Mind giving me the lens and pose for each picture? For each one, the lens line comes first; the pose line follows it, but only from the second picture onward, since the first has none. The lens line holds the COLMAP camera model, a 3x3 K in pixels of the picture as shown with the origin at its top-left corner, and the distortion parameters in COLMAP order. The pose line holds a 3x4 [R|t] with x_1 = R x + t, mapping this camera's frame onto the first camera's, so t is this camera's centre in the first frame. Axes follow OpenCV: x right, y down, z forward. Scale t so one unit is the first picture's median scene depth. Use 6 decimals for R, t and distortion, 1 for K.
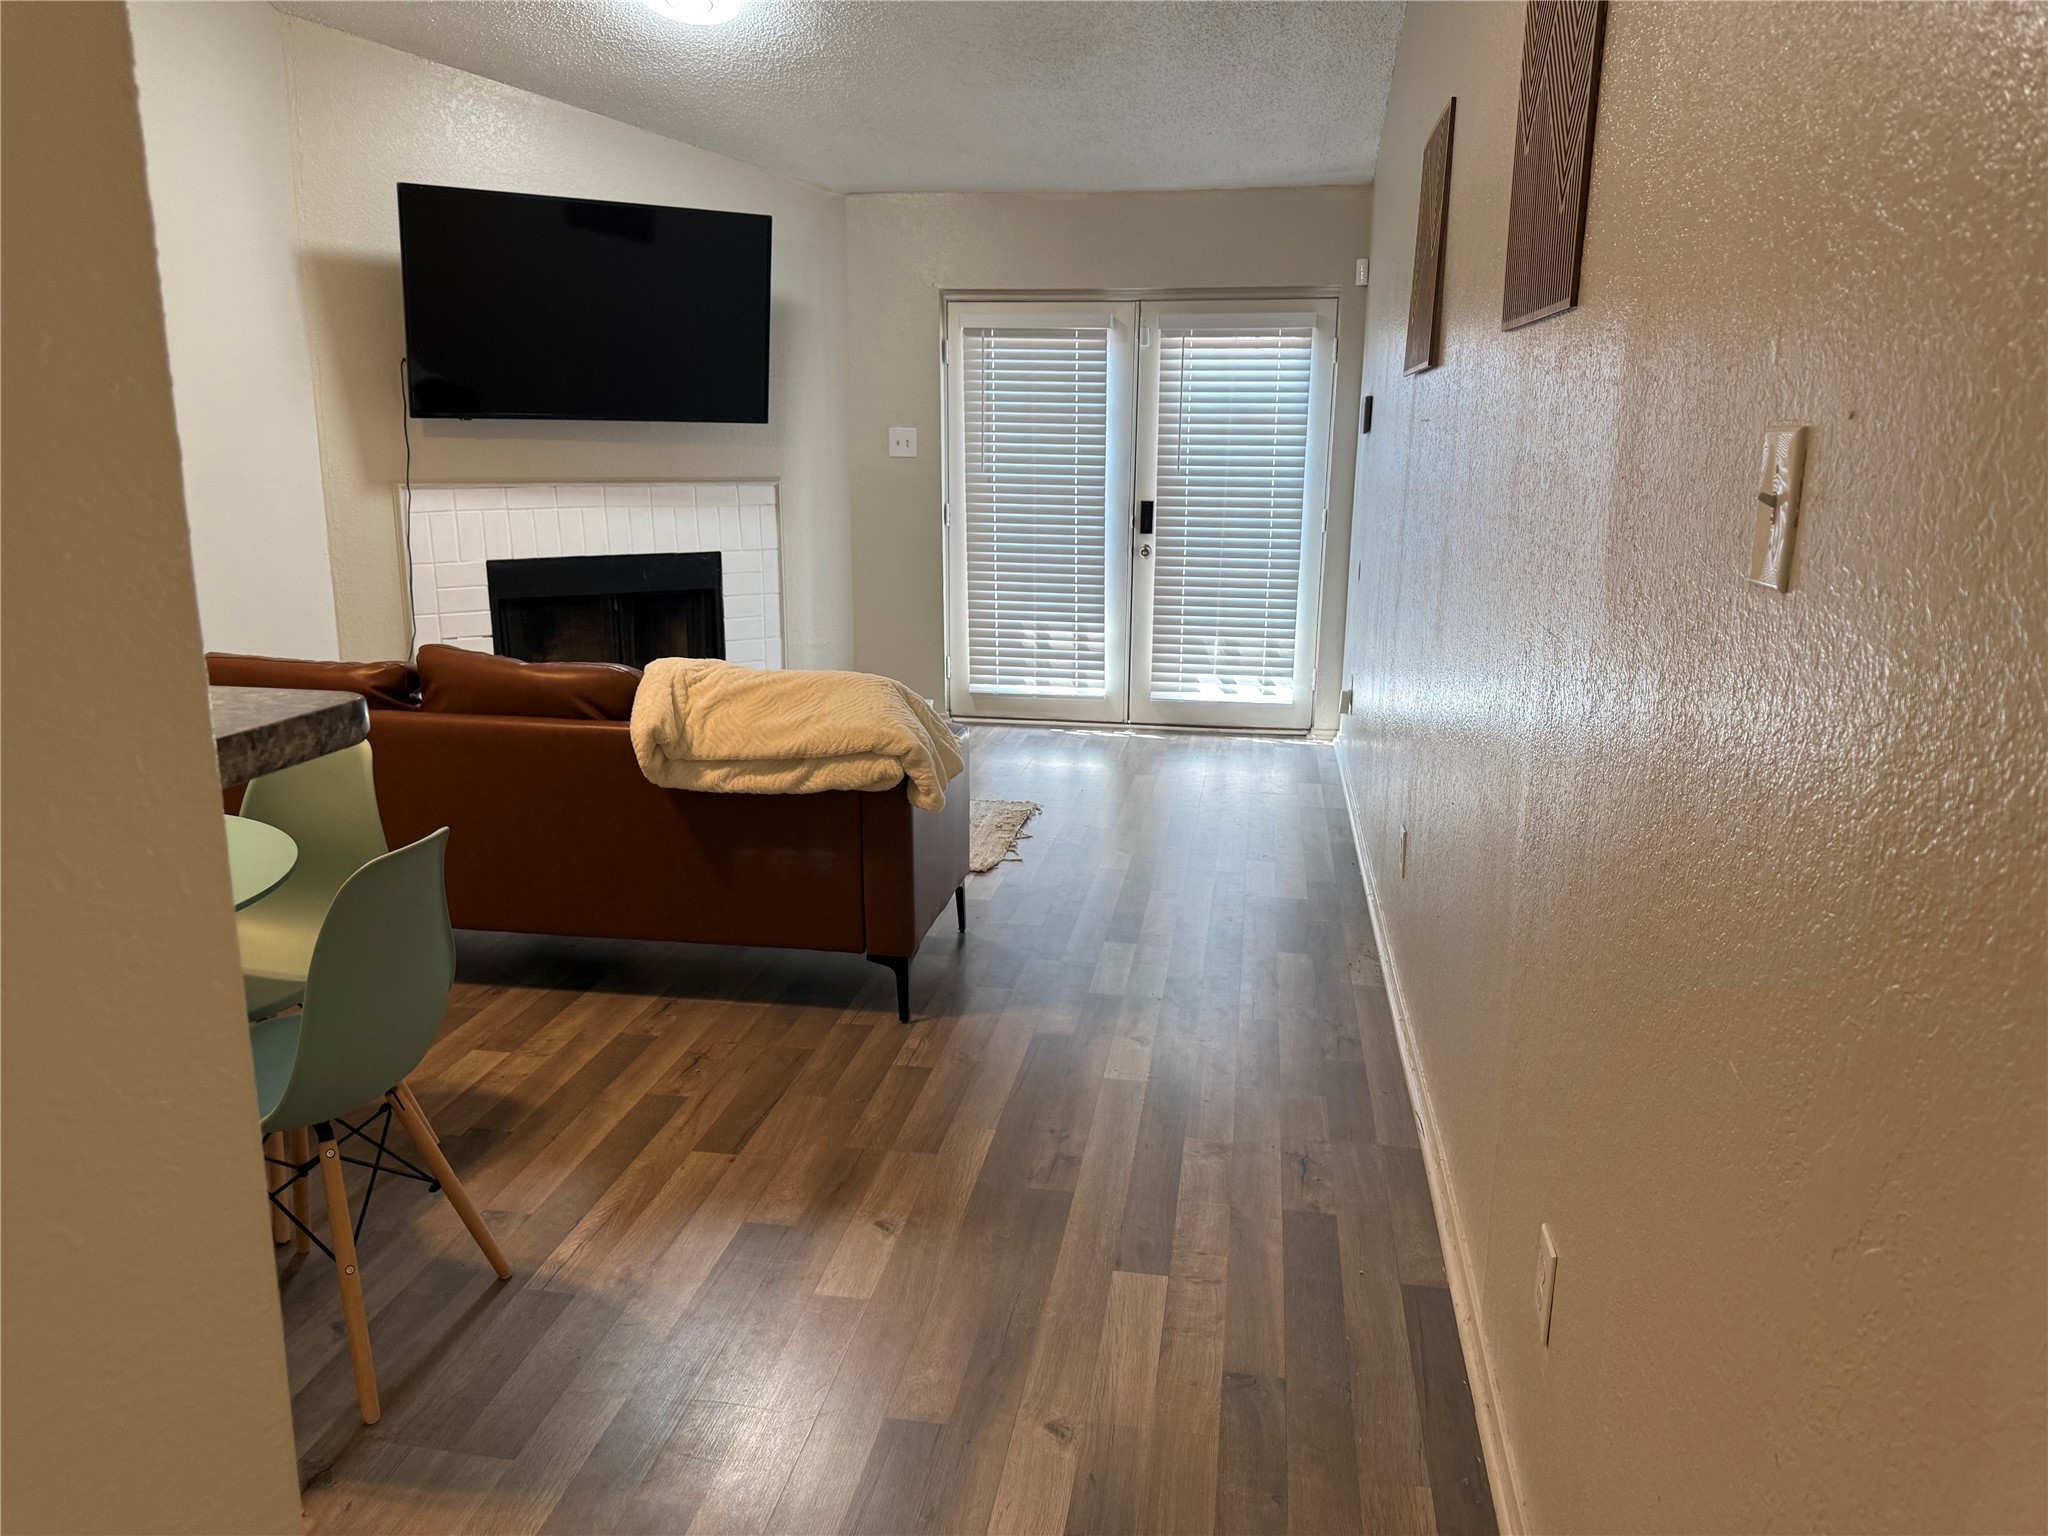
lens RADIAL K [[1432.5, 0, 1024.0], [0, 1432.5, 768.0], [0, 0, 1]] dist [-0.080316, -0.001702]
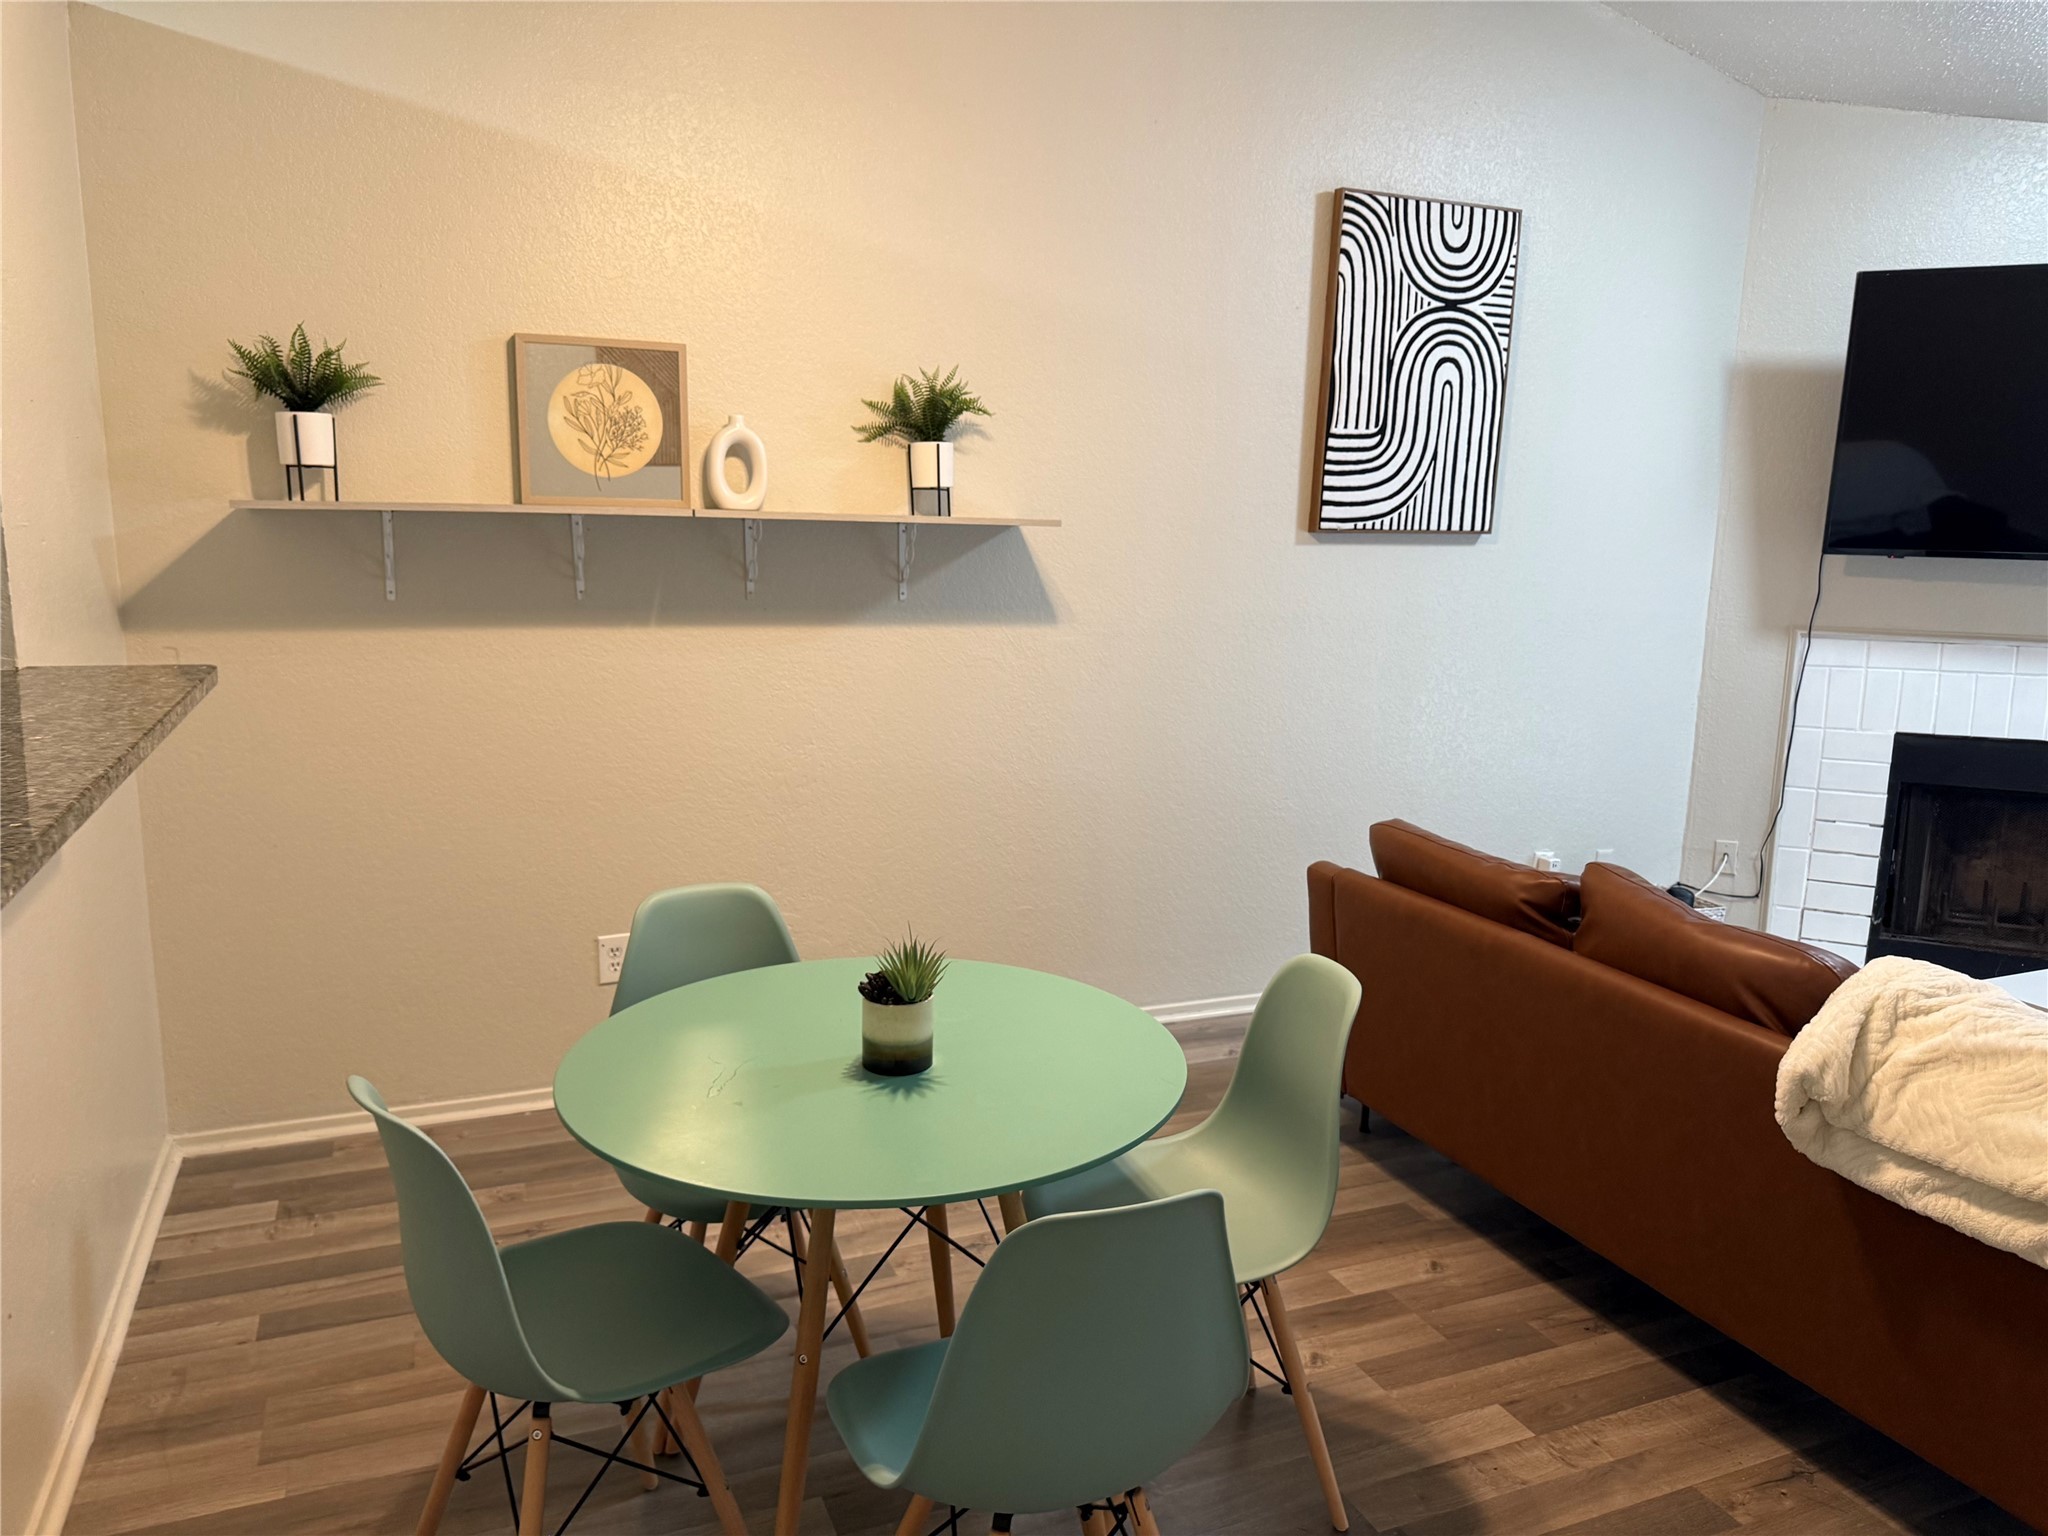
lens RADIAL K [[1421.3, 0, 1024.0], [0, 1421.3, 768.0], [0, 0, 1]] dist [-0.004787, -0.002719]
pose [[0.529291, 0.131443, -0.838197, 0.065291], [-0.197997, 0.979785, 0.028618, -0.101377], [0.825014, 0.150813, 0.544616, 0.309345]]
